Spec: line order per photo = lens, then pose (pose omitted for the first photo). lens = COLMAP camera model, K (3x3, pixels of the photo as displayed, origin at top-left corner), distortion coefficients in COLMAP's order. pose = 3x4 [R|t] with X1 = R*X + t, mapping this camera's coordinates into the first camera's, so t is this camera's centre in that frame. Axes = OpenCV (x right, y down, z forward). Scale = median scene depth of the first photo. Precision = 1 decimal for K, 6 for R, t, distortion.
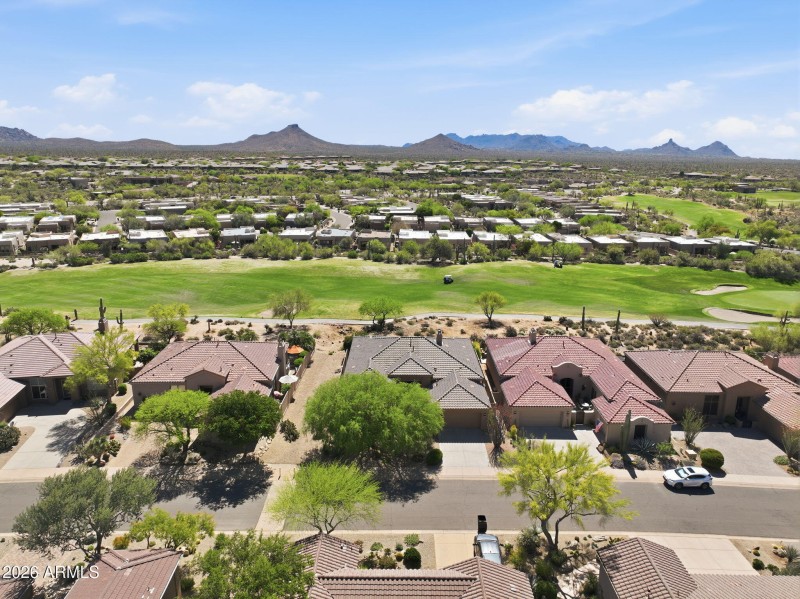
lens RADIAL K [[559.4, 0, 400.0], [0, 559.4, 299.5], [0, 0, 1]] dist [-0.008754, 0.025642]
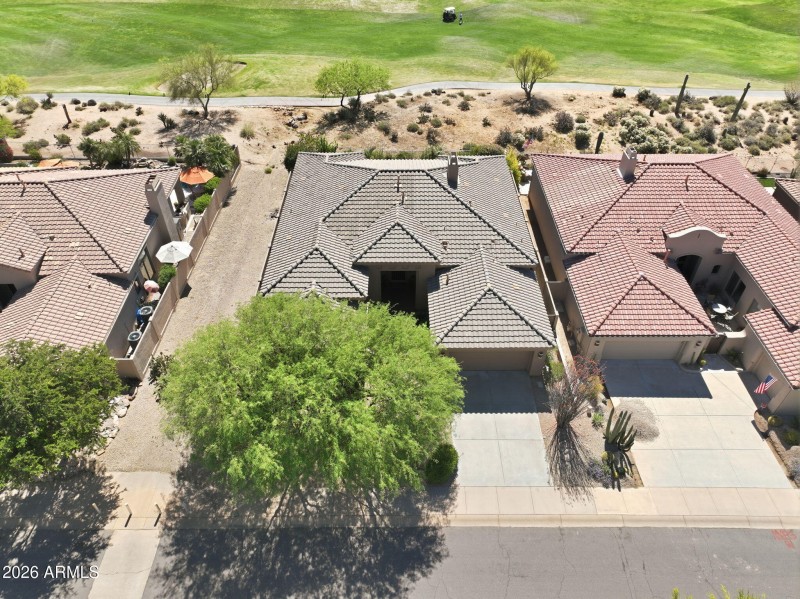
lens RADIAL K [[559.4, 0, 400.0], [0, 559.4, 299.5], [0, 0, 1]] dist [-0.008754, 0.025642]
pose [[0.999978, -0.004835, 0.004550, 0.013135], [0.002289, 0.894391, 0.447281, -0.043358], [-0.006232, -0.447261, 0.894382, 0.358850]]
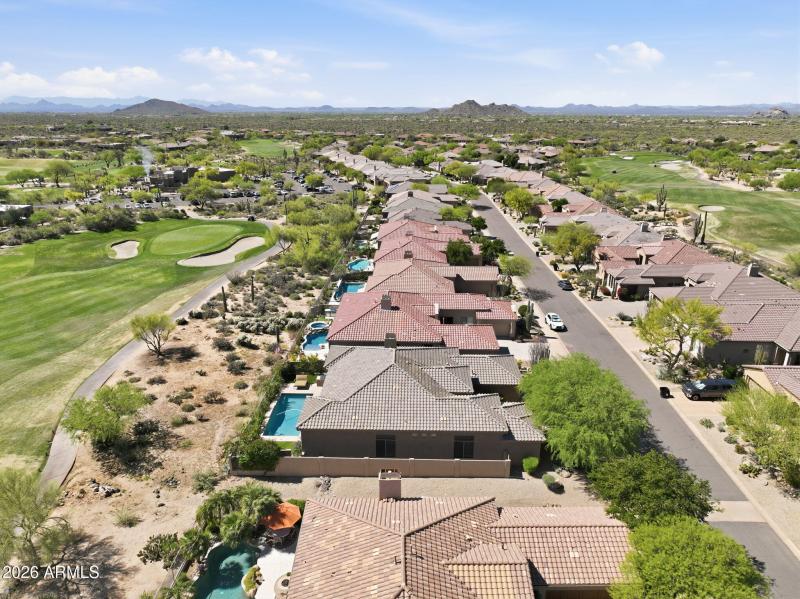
lens RADIAL K [[559.4, 0, 400.0], [0, 559.4, 299.5], [0, 0, 1]] dist [-0.008754, 0.025642]
pose [[0.000434, -0.330682, 0.943742, -0.505028], [0.246894, 0.914562, 0.320344, -0.184237], [-0.969042, 0.232865, 0.082041, 0.684695]]
